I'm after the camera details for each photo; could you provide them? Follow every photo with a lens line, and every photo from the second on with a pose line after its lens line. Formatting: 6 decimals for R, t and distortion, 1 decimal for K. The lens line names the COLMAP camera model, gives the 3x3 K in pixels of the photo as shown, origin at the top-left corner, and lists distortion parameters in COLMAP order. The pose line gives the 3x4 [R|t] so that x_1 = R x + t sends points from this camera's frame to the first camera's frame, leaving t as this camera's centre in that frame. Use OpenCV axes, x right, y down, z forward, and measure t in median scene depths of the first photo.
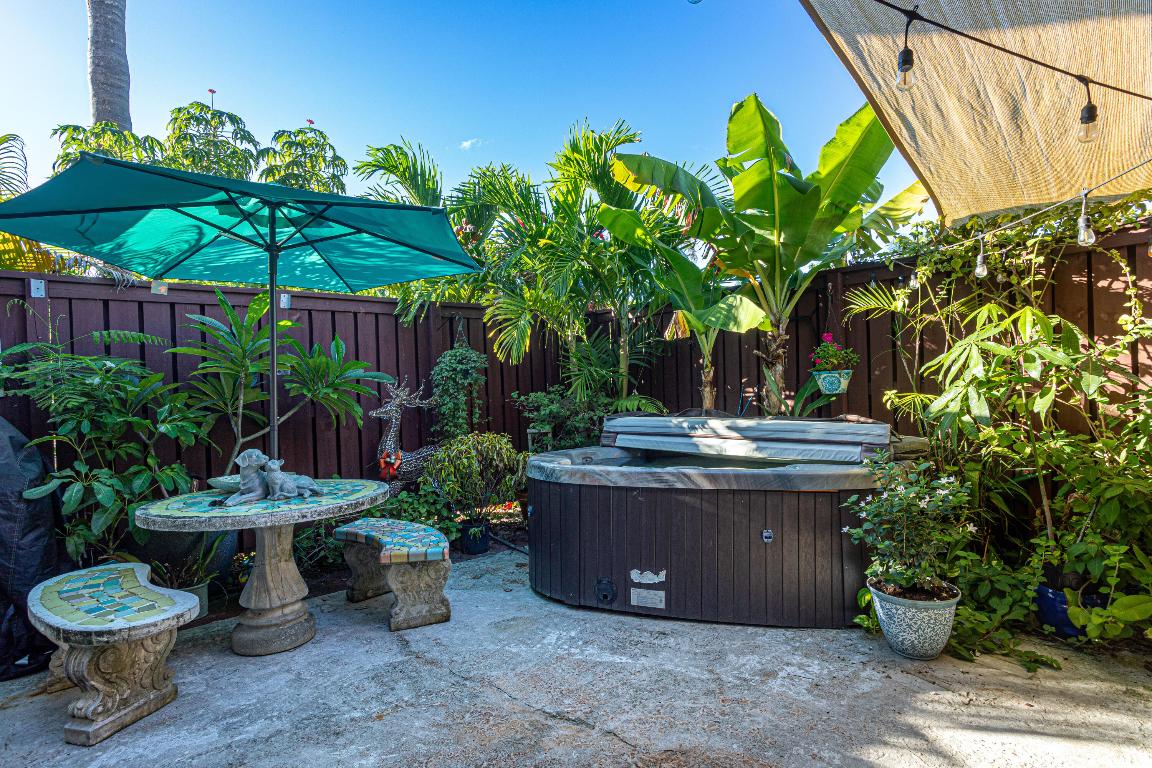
lens RADIAL K [[571.6, 0, 570.2], [0, 571.6, 384.7], [0, 0, 1]] dist [0.002314, 0.000711]
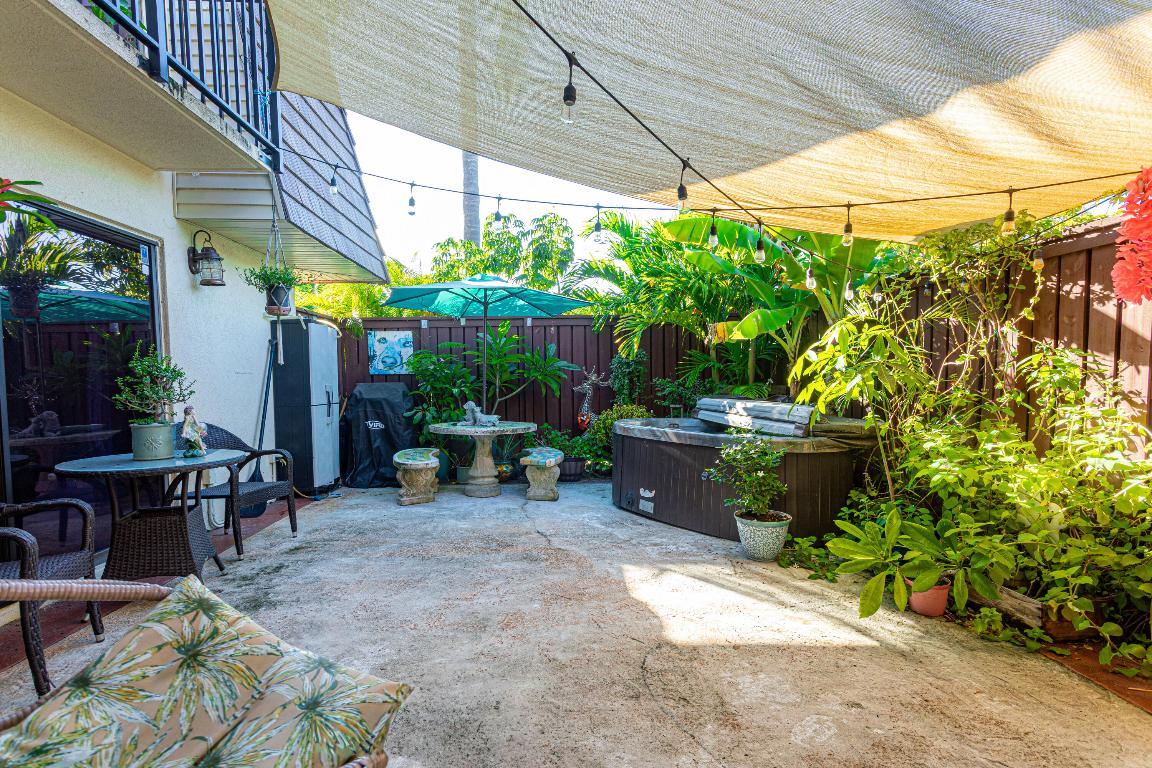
lens RADIAL K [[571.6, 0, 573.9], [0, 571.6, 390.4], [0, 0, 1]] dist [0.002314, 0.000711]
pose [[0.788311, 0.039653, -0.613998, 0.963226], [-0.012278, 0.998736, 0.048736, -0.034295], [0.615155, -0.030881, 0.787801, -0.405424]]
